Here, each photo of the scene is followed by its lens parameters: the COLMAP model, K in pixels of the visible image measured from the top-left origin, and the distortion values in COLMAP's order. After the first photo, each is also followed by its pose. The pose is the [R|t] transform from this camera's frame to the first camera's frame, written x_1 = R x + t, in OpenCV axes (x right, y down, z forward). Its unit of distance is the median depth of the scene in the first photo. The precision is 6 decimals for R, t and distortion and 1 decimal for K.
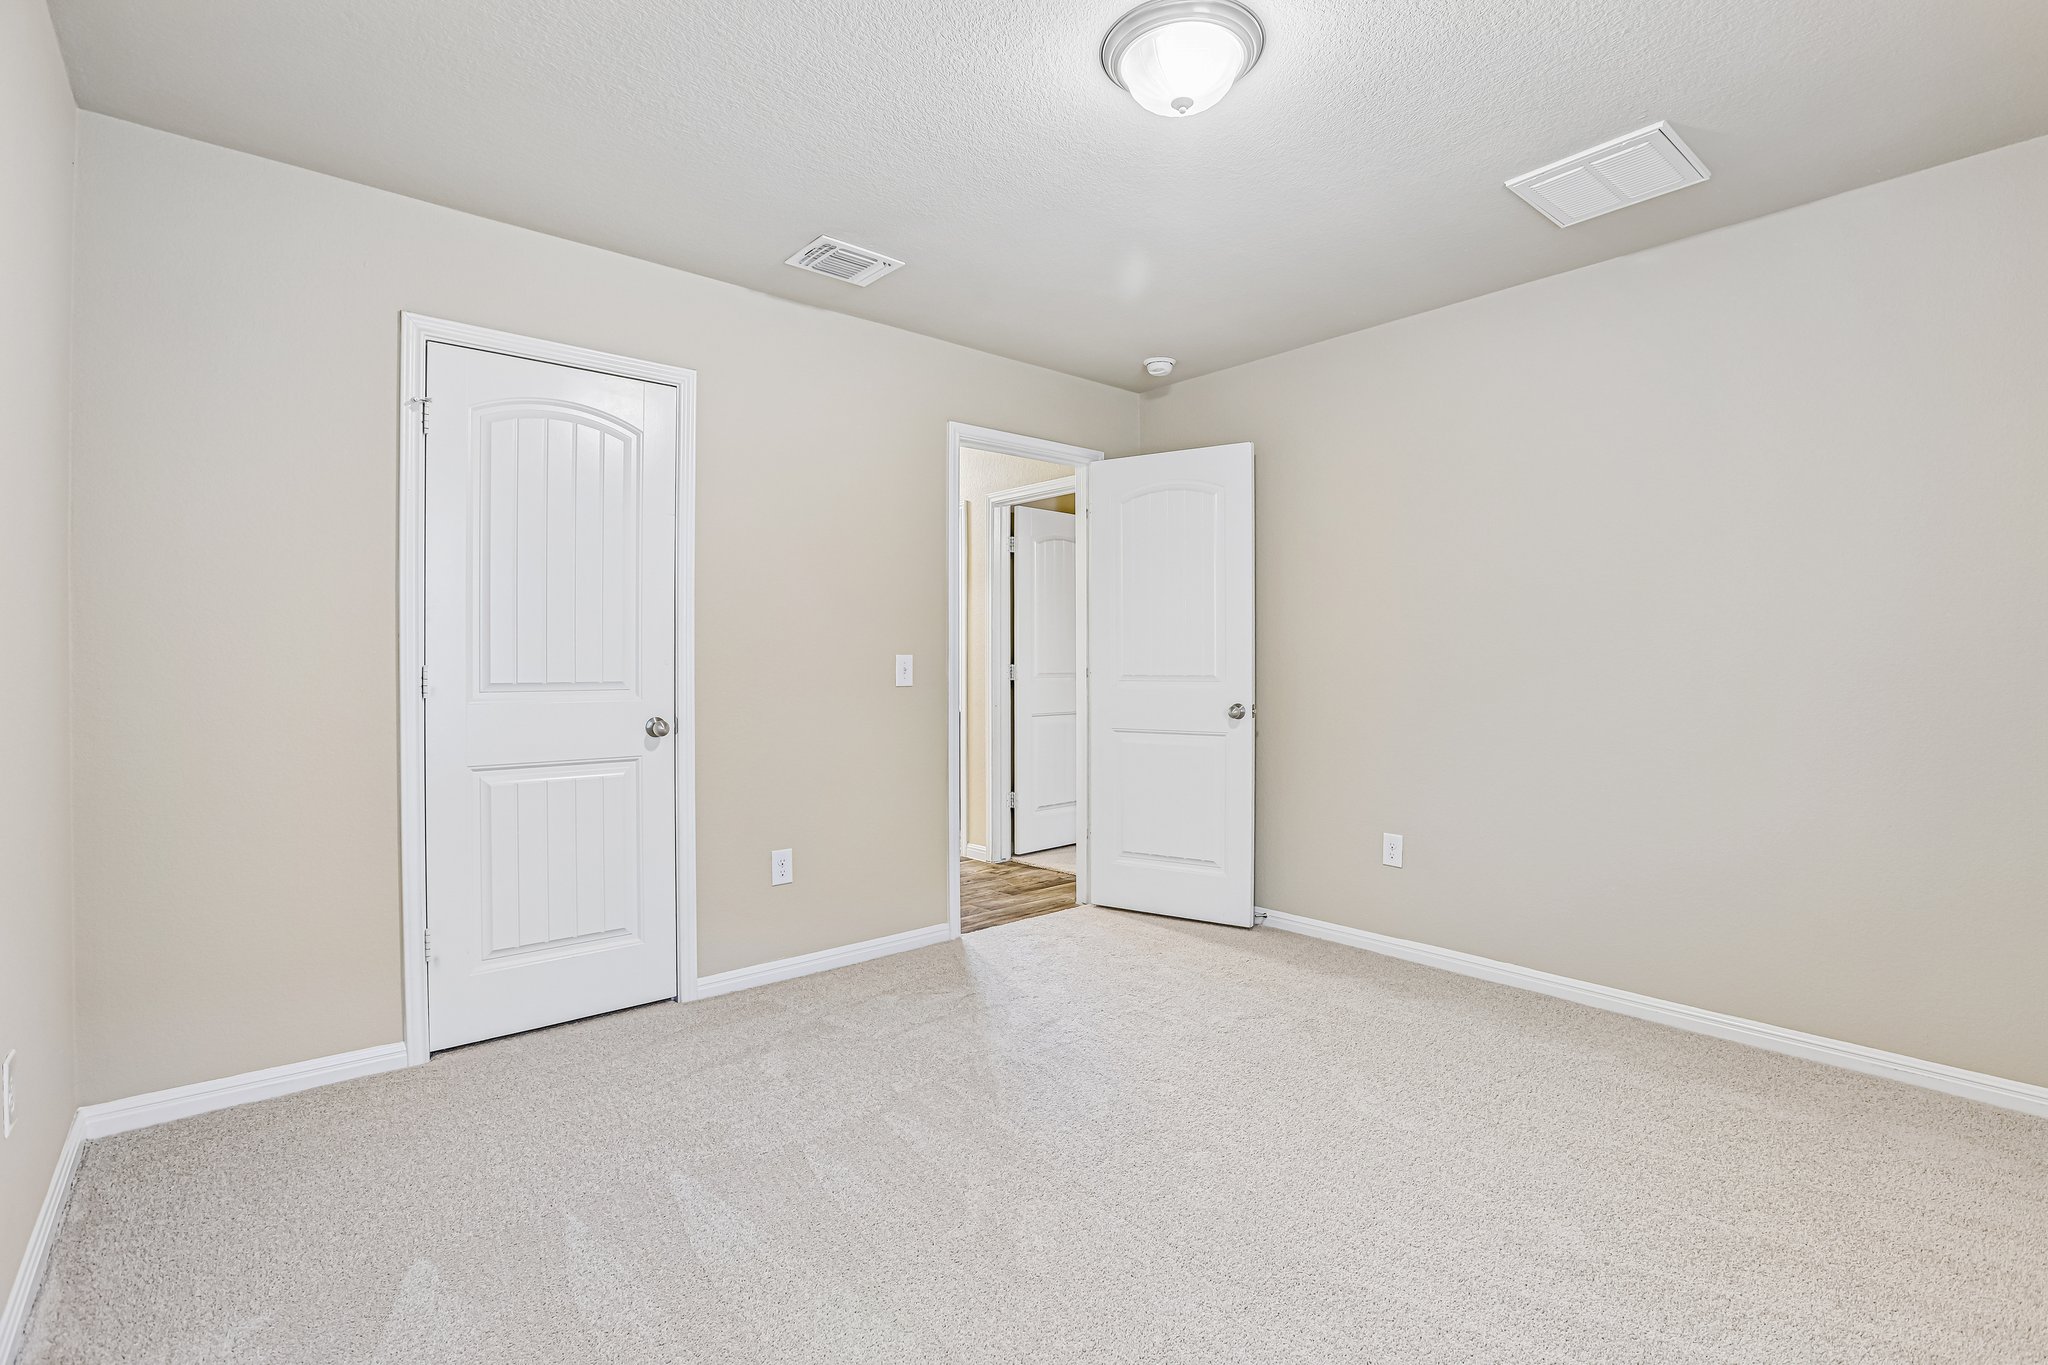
lens RADIAL K [[948.8, 0, 1021.5], [0, 948.8, 665.0], [0, 0, 1]] dist [-0.002243, -0.021093]
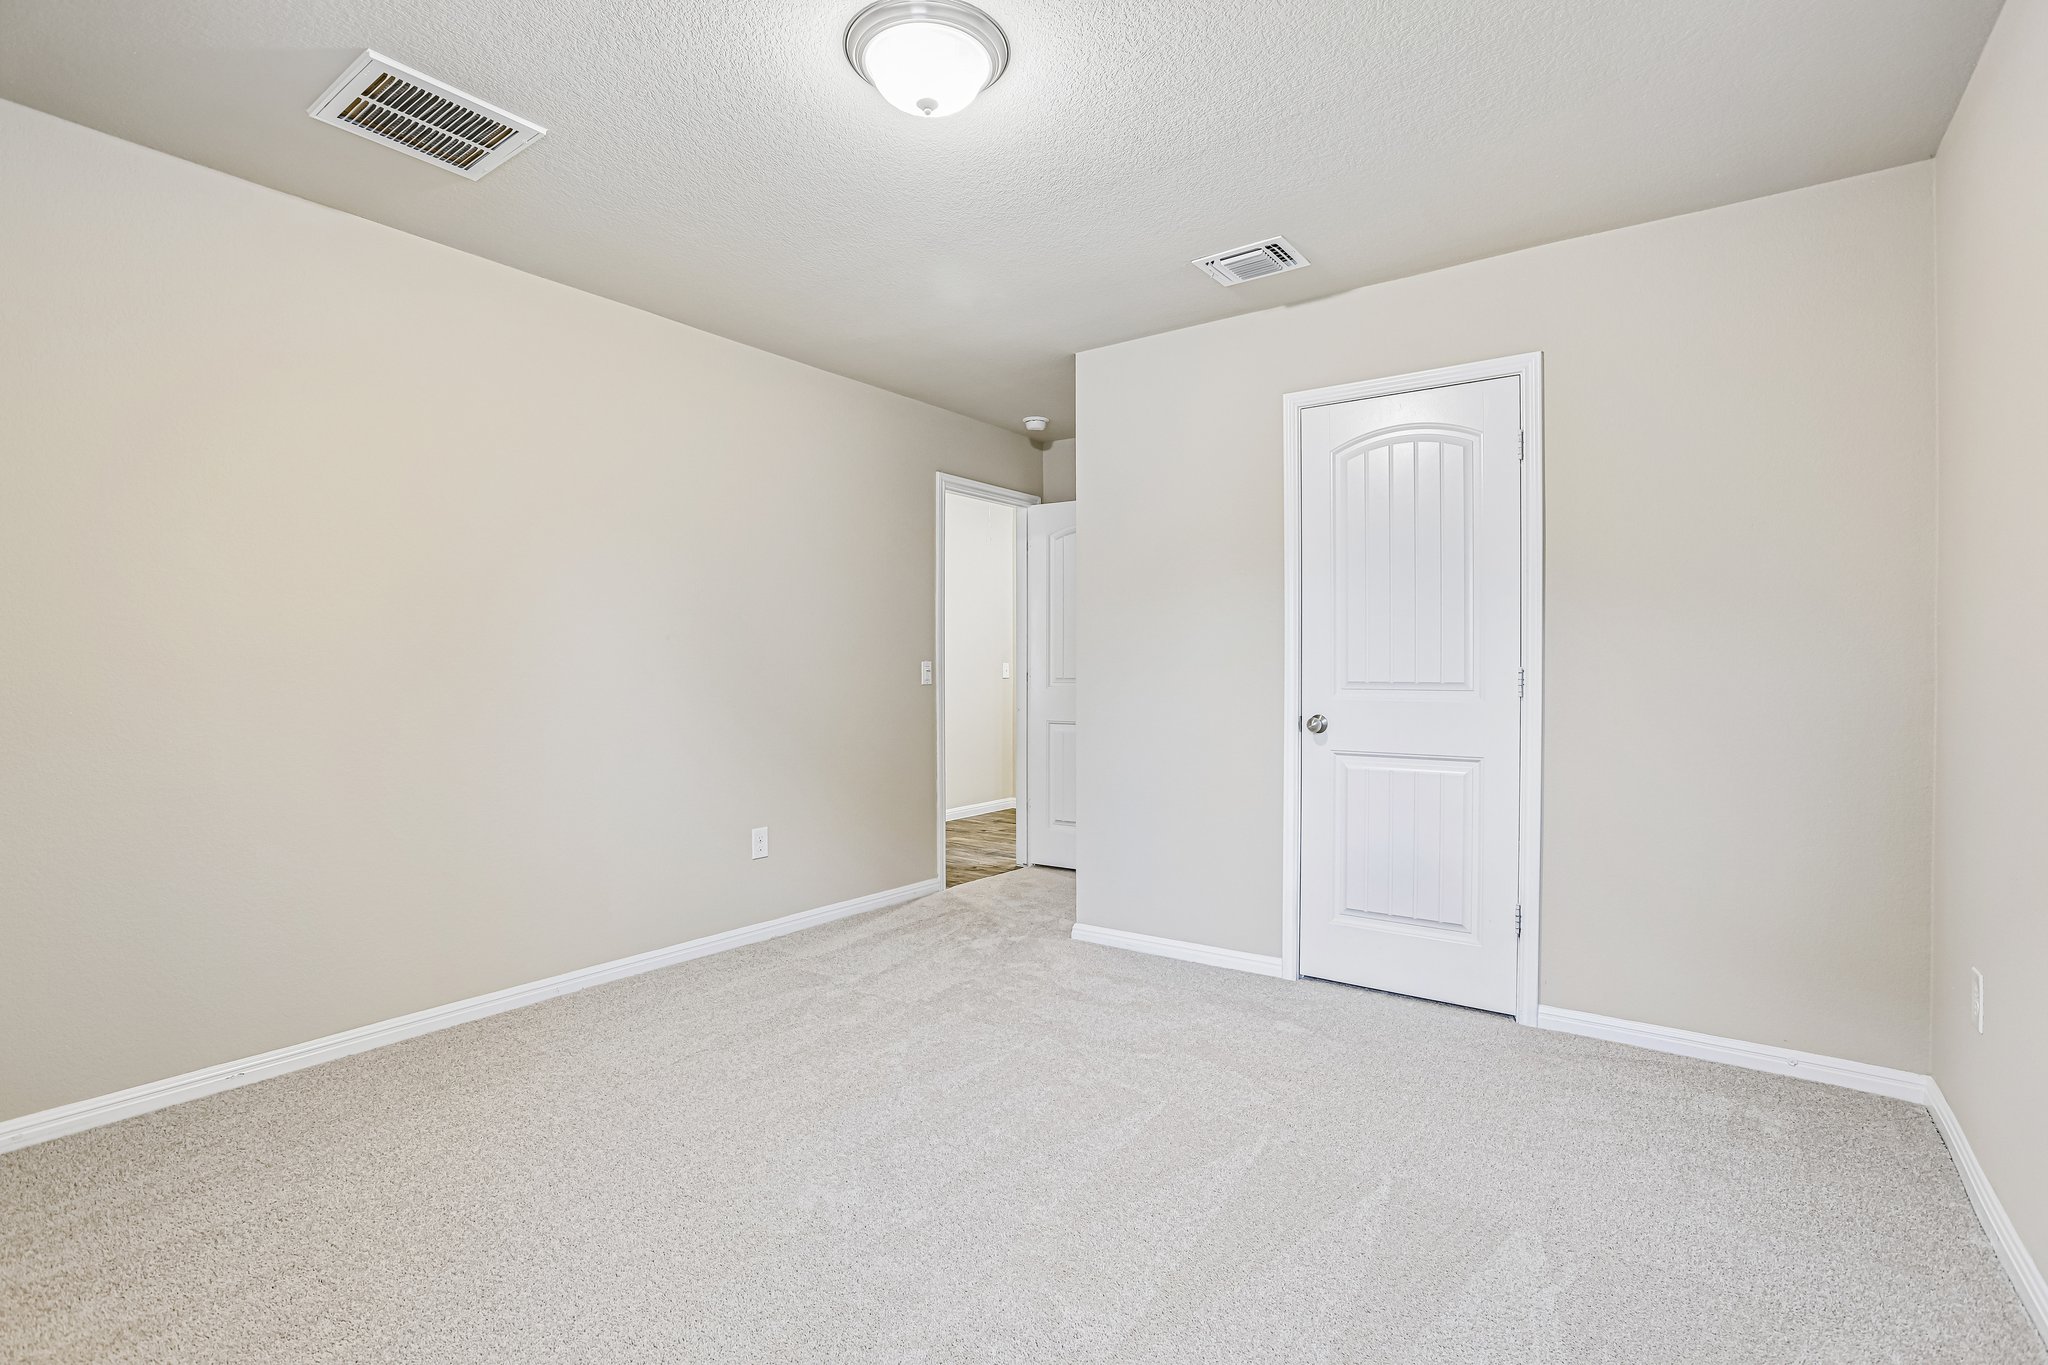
lens RADIAL K [[967.6, 0, 1031.6], [0, 967.6, 670.8], [0, 0, 1]] dist [-0.003274, -0.000419]
pose [[0.234989, 0.003979, -0.971990, 0.484153], [-0.003662, 0.999988, 0.003208, 0.002740], [0.971991, 0.002806, 0.235001, 0.309768]]
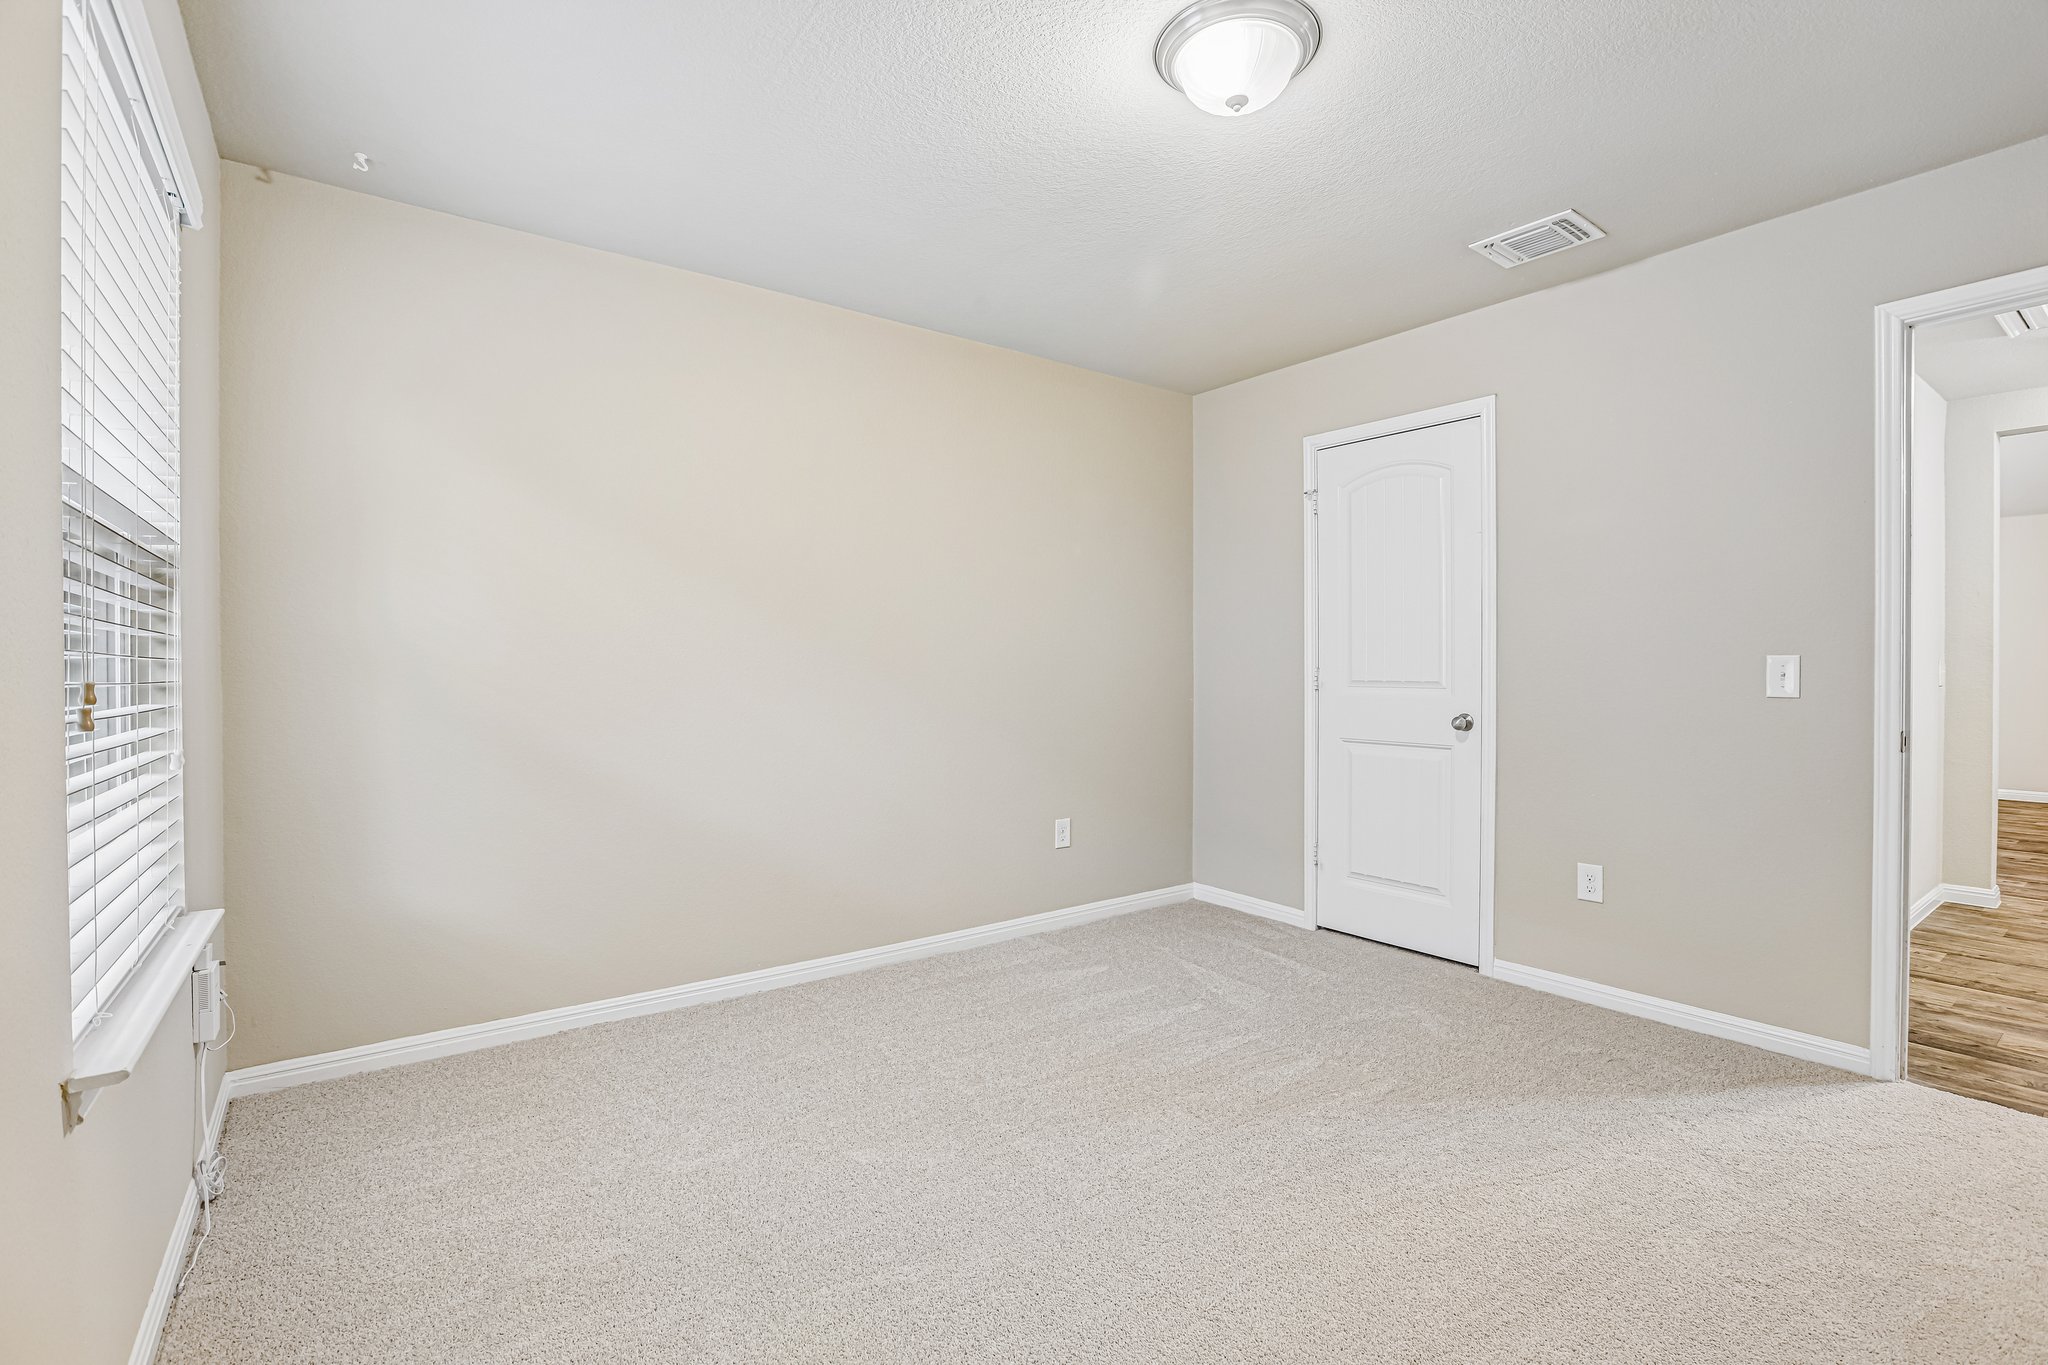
lens RADIAL K [[923.6, 0, 1033.1], [0, 923.6, 675.4], [0, 0, 1]] dist [-0.001887, 0.000045]
pose [[-0.047182, 0.008716, -0.998848, 0.770088], [-0.005384, 0.999945, 0.008980, 0.002516], [0.998872, 0.005802, -0.047133, 0.553111]]
